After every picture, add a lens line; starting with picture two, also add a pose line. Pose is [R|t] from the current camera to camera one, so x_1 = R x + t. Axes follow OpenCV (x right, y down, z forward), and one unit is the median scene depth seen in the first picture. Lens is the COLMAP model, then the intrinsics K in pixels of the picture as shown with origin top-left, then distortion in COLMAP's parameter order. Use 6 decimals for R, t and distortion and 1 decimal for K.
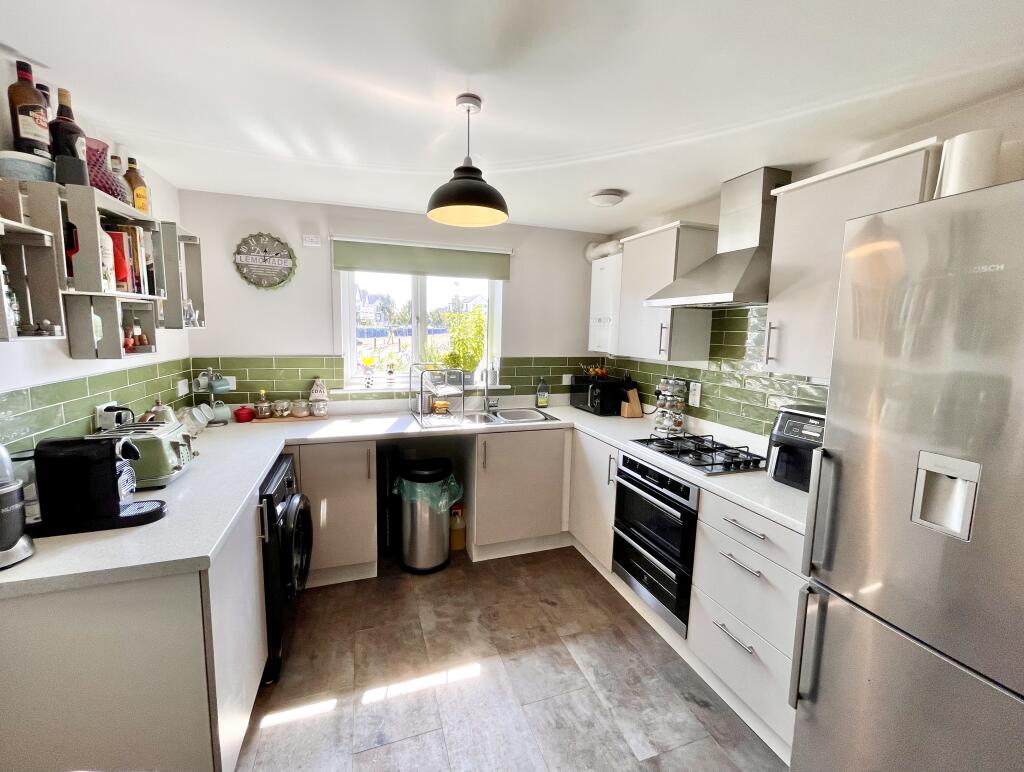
lens RADIAL K [[419.3, 0, 508.0], [0, 419.3, 378.9], [0, 0, 1]] dist [-0.001126, 0.000188]
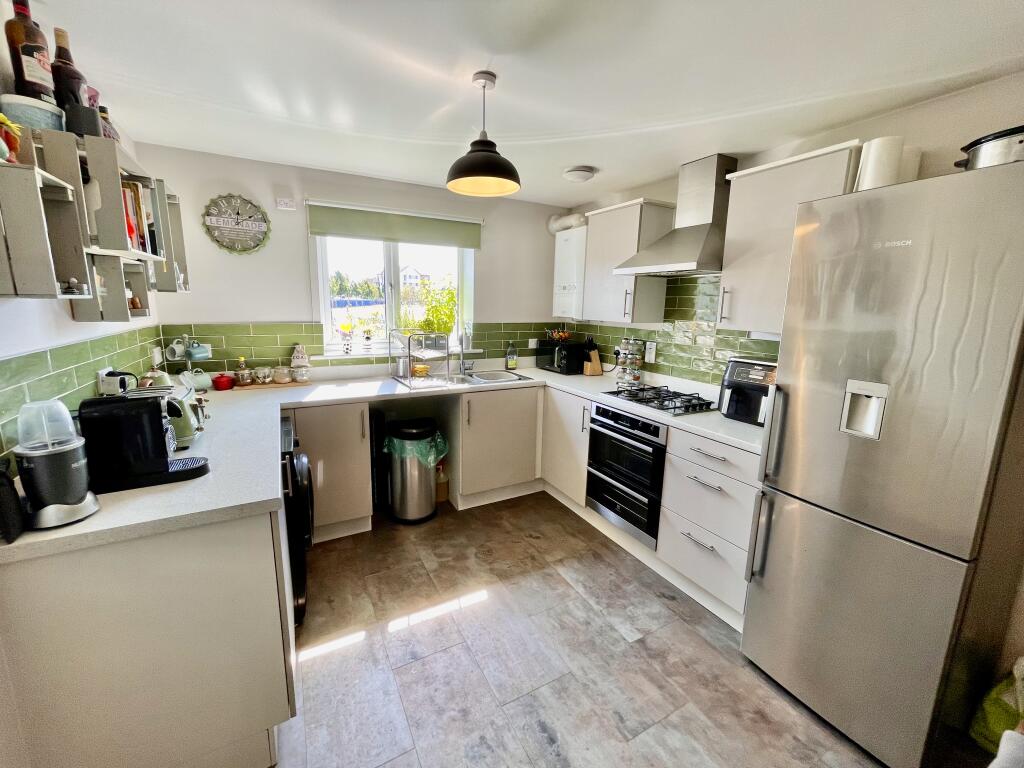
lens RADIAL K [[408.2, 0, 507.3], [0, 408.2, 374.9], [0, 0, 1]] dist [-0.000990, 0.000369]
pose [[0.987389, -0.029116, 0.155611, -0.151526], [0.019544, 0.997842, 0.062692, 0.026025], [-0.157101, -0.058860, 0.985827, -0.063314]]
